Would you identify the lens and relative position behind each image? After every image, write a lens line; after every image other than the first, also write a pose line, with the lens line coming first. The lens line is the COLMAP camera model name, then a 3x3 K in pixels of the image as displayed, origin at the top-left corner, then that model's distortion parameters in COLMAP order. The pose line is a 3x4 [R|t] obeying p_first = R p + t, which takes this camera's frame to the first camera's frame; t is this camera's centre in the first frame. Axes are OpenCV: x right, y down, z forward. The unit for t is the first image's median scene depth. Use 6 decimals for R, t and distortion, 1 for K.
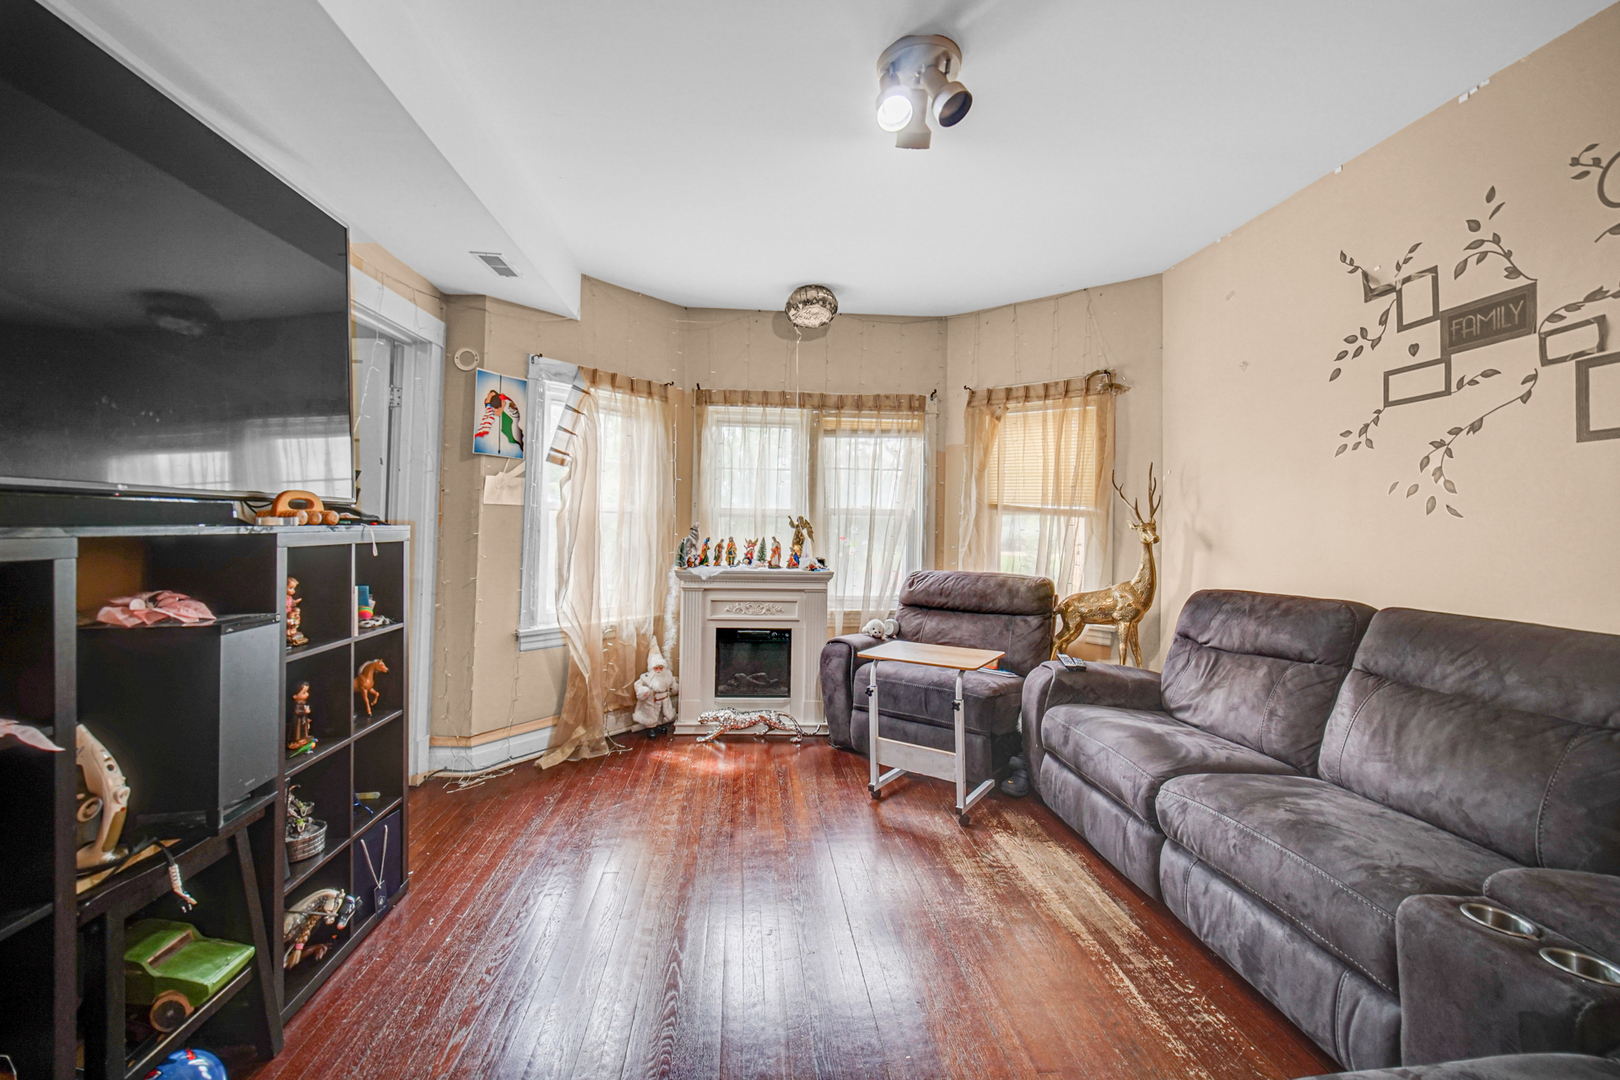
lens RADIAL K [[667.4, 0, 810.0], [0, 667.4, 540.0], [0, 0, 1]] dist [-0.000517, -0.000002]
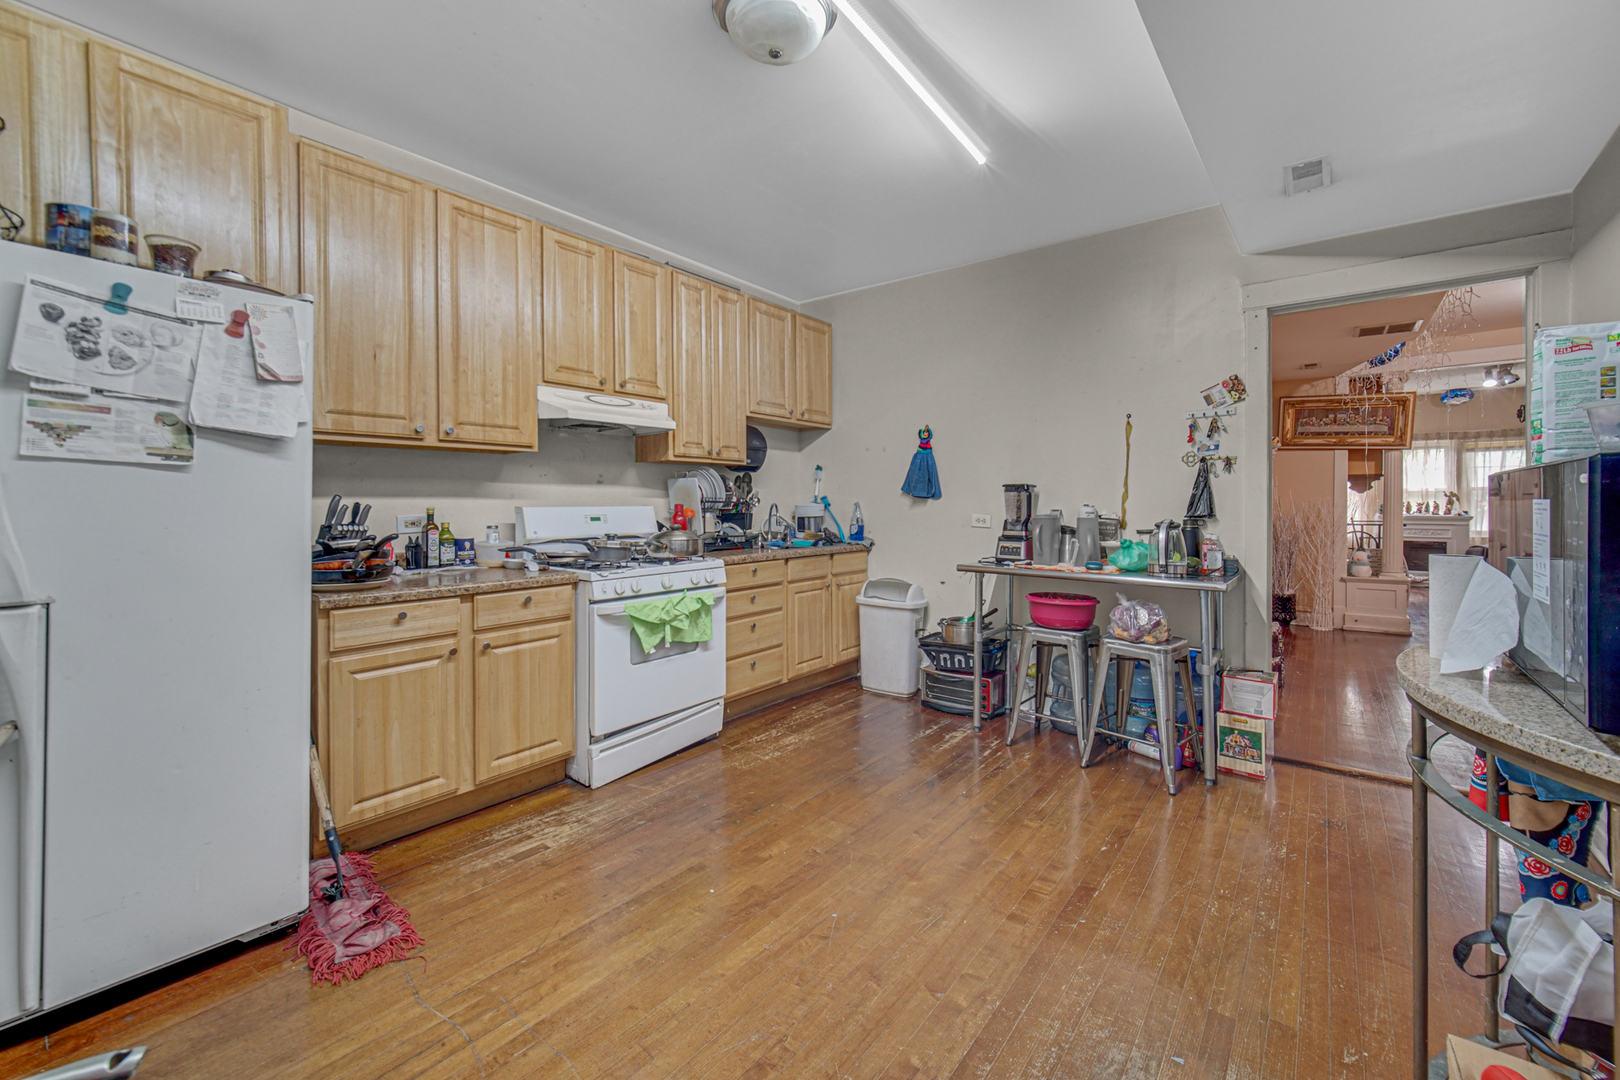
lens RADIAL K [[649.3, 0, 809.5], [0, 649.3, 506.9], [0, 0, 1]] dist [-0.001377, -0.000263]
pose [[0.715411, -0.008208, -0.698656, -0.034572], [-0.003069, 0.999884, -0.014890, 0.051496], [0.698697, 0.012796, 0.715303, -1.918157]]
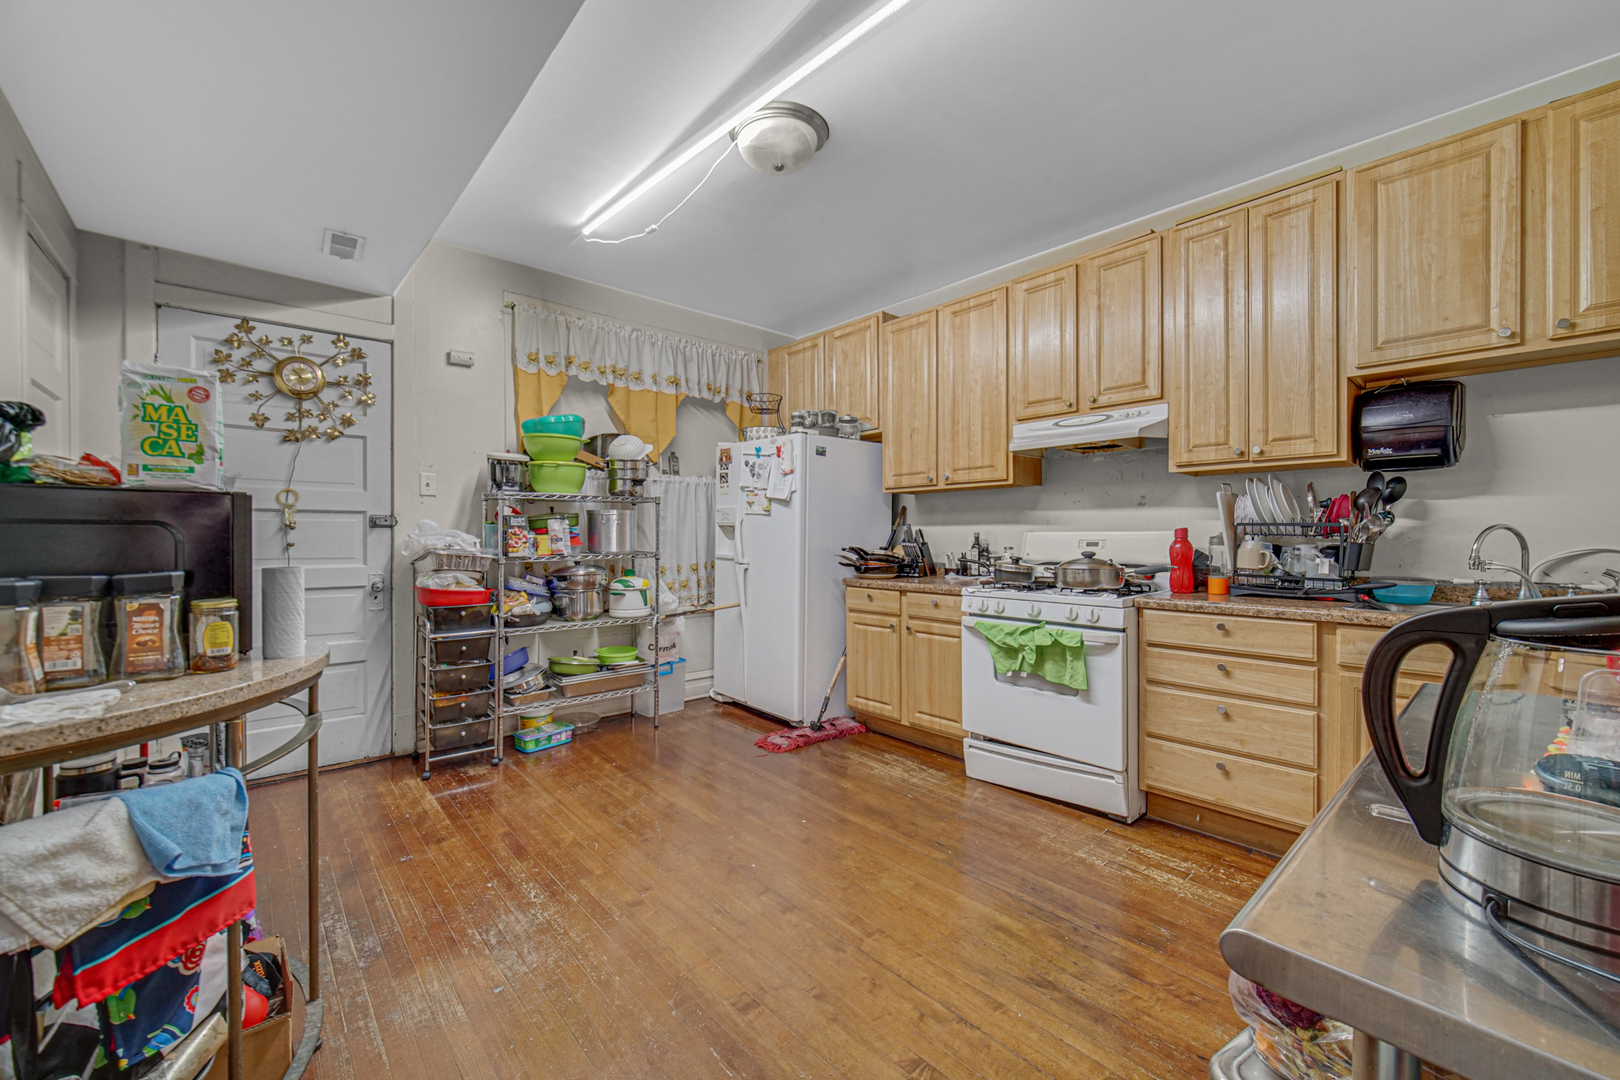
lens RADIAL K [[667.4, 0, 810.0], [0, 667.4, 540.0], [0, 0, 1]] dist [-0.000517, -0.000002]
pose [[-0.818099, -0.008188, -0.575020, -0.048287], [-0.019464, 0.999720, 0.013456, 0.047777], [0.574748, 0.022200, -0.818029, -1.319576]]
